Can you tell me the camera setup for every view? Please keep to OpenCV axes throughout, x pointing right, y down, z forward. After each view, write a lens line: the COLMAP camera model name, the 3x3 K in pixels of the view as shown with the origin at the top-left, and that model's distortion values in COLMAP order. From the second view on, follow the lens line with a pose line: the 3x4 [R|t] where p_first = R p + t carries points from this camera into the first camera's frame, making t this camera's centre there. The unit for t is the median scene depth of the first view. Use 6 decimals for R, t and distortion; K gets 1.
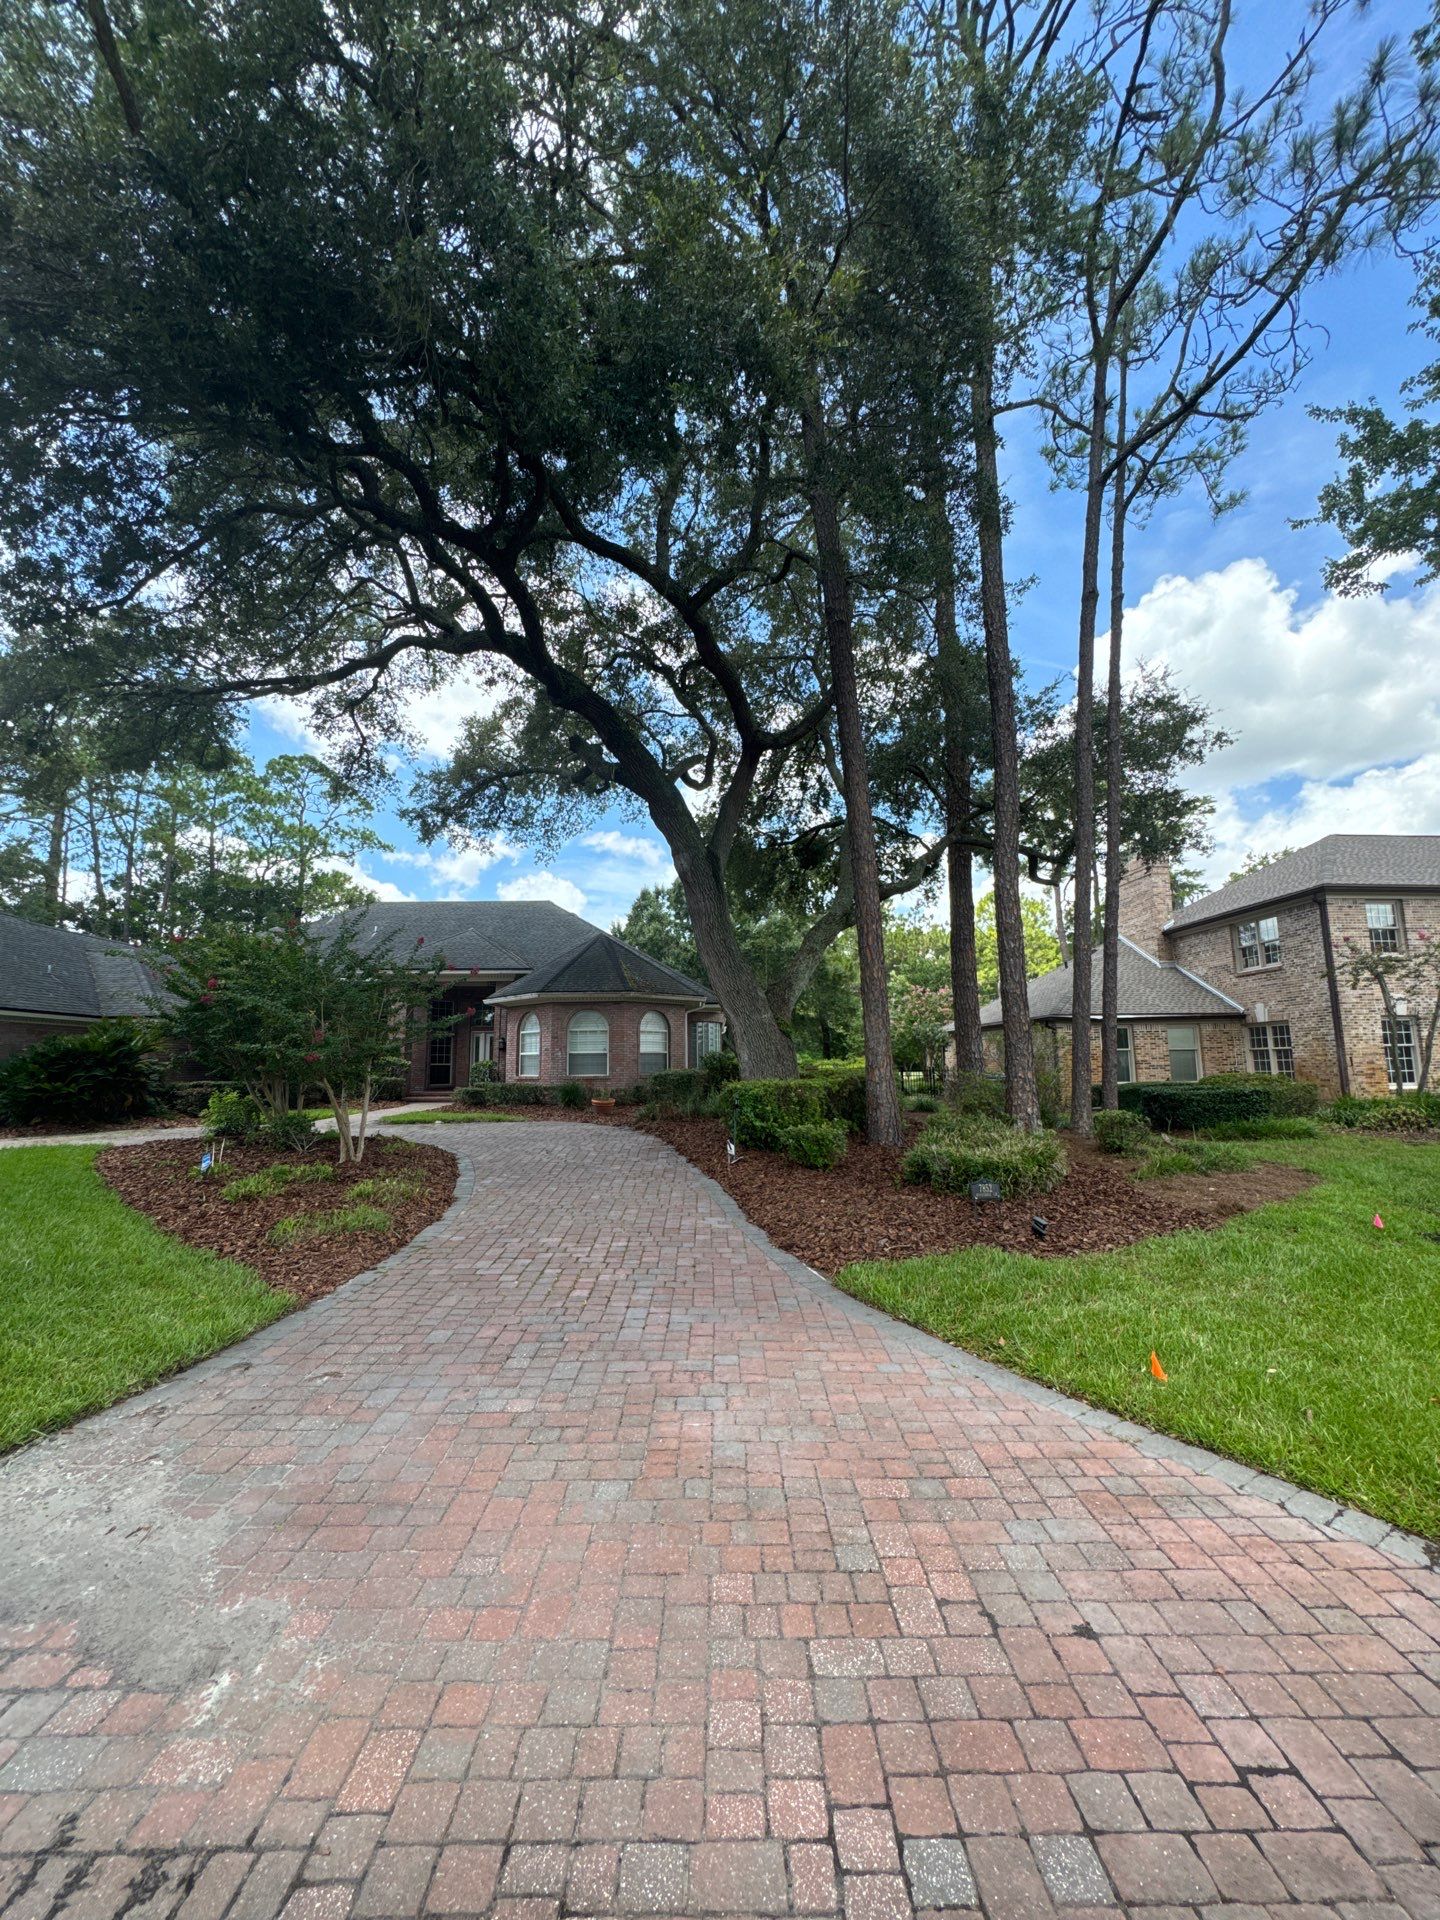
lens RADIAL K [[763.7, 0, 719.2], [0, 763.7, 960.7], [0, 0, 1]] dist [-0.004442, 0.000653]
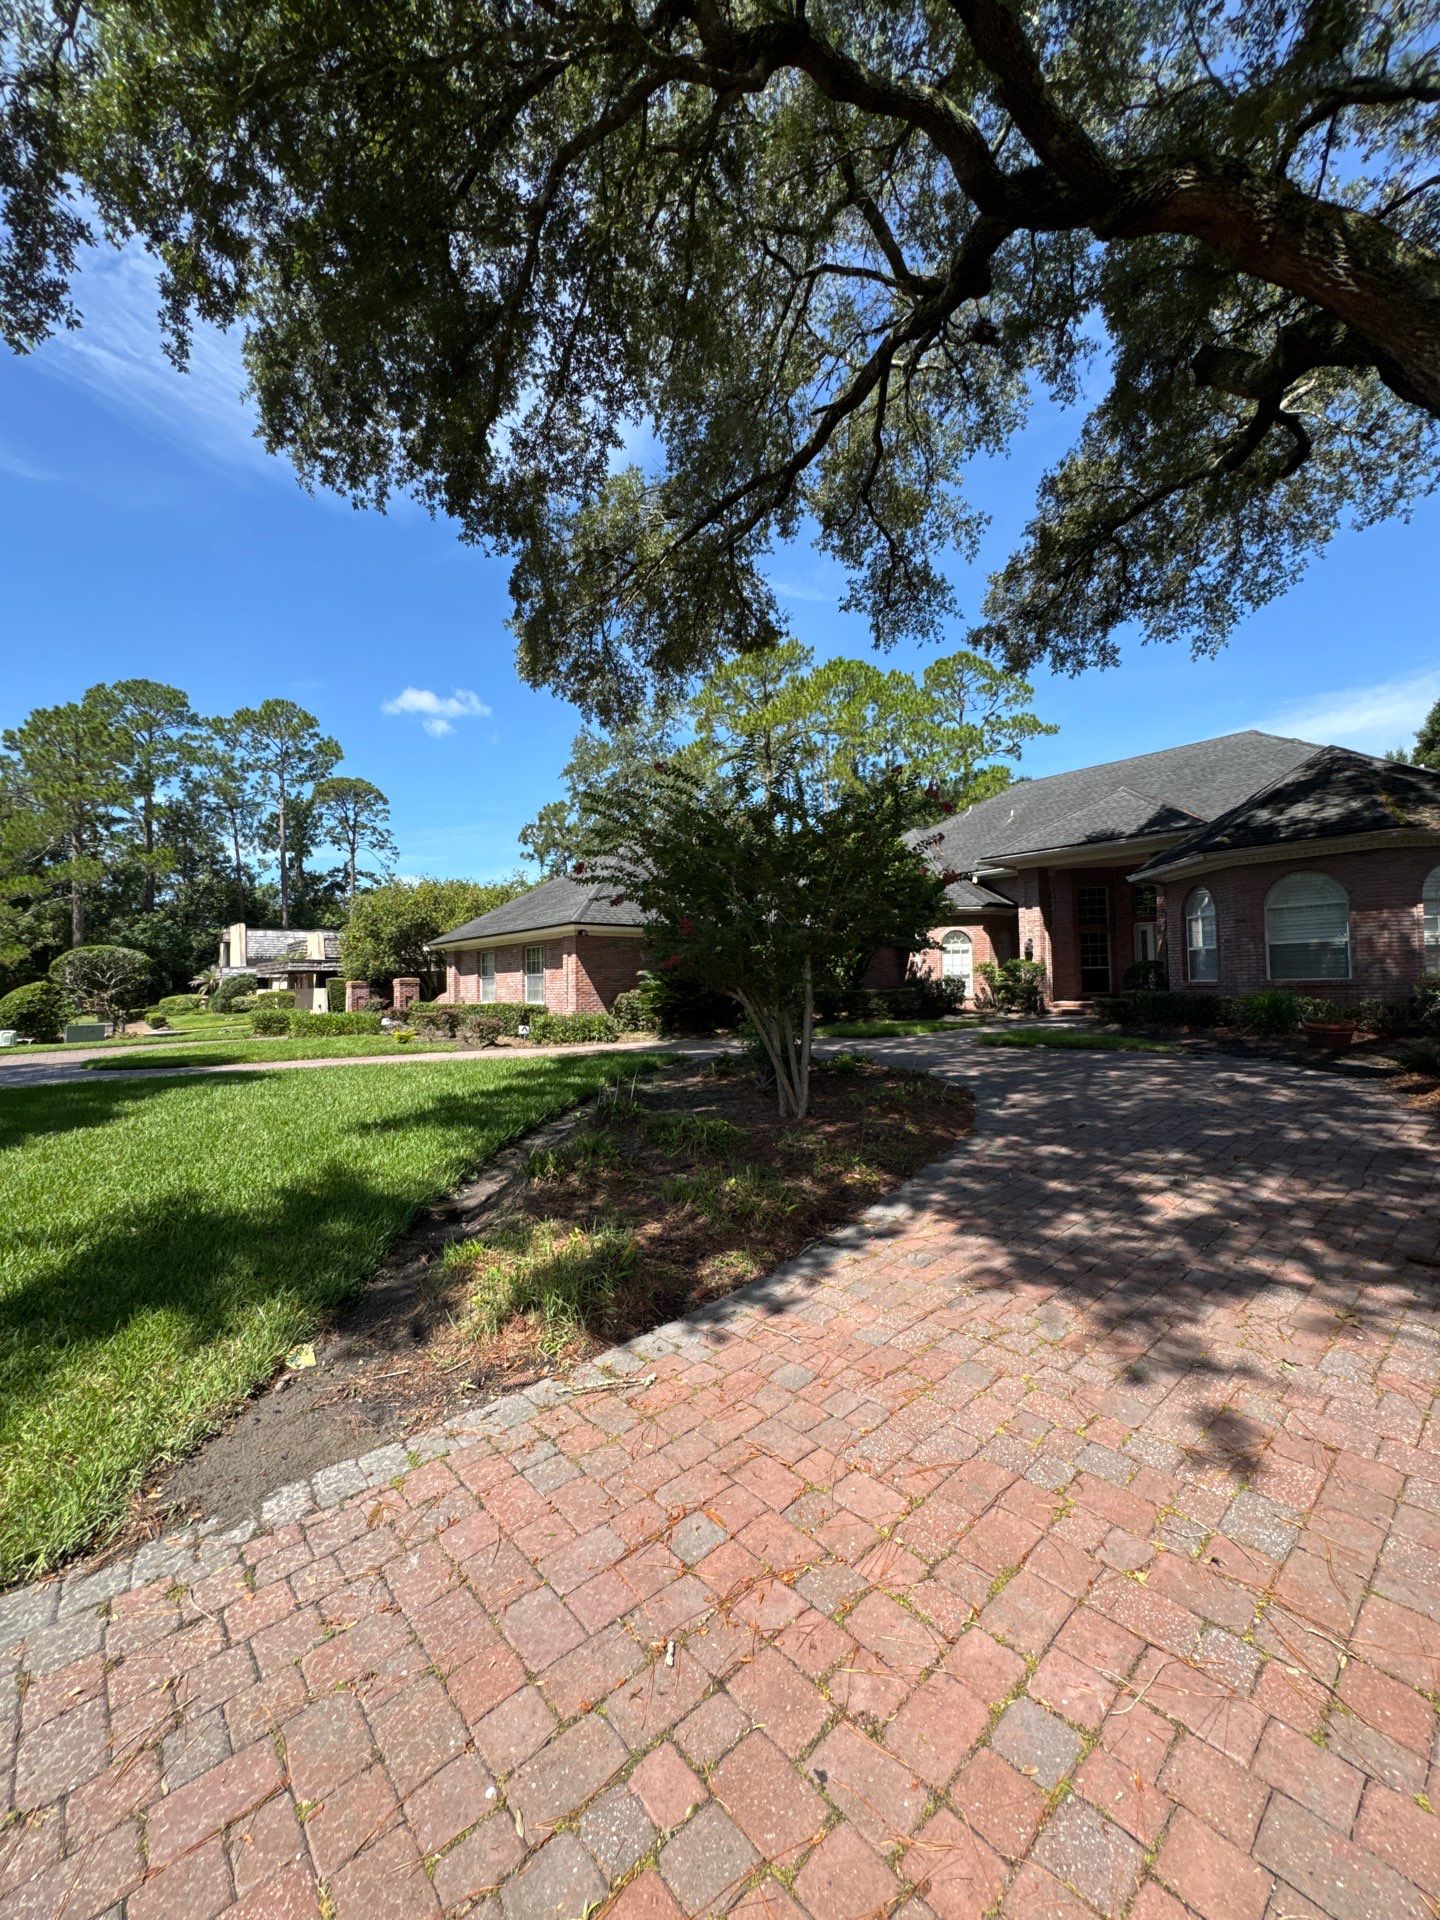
lens RADIAL K [[763.7, 0, 716.2], [0, 763.7, 961.2], [0, 0, 1]] dist [-0.004442, 0.000653]
pose [[0.633409, -0.029153, -0.773268, -0.008025], [0.123758, 0.990244, 0.064041, 0.083240], [0.763857, -0.136262, 0.630837, 0.565394]]
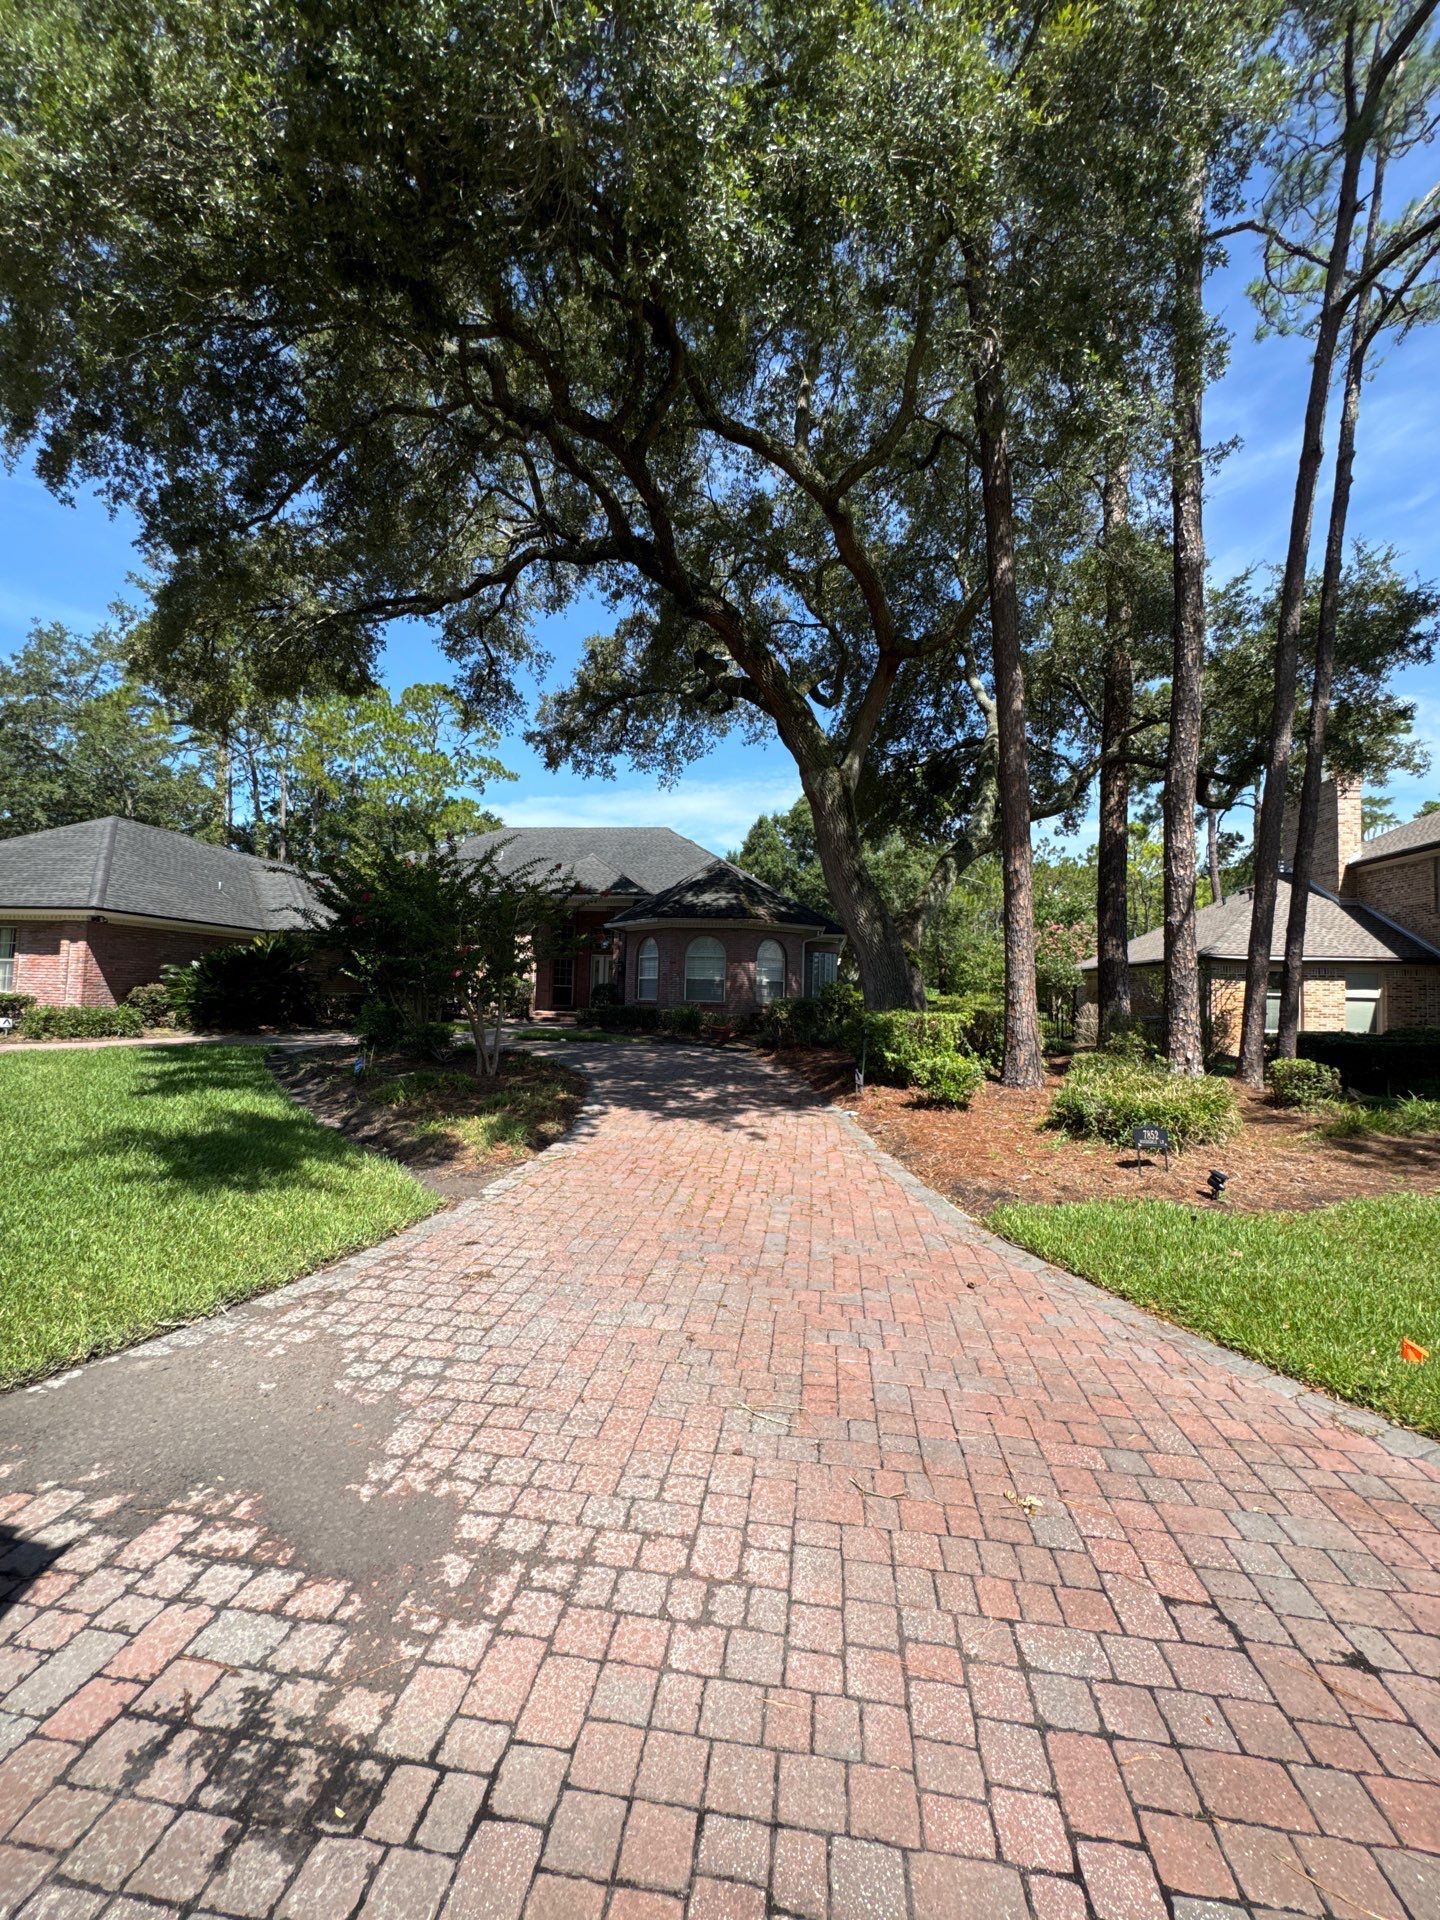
lens RADIAL K [[763.7, 0, 721.4], [0, 763.7, 959.5], [0, 0, 1]] dist [-0.004442, 0.000653]
pose [[0.989685, 0.029568, -0.140176, -0.024975], [-0.017112, 0.995863, 0.089247, 0.011300], [0.142235, -0.085928, 0.986096, 0.031410]]
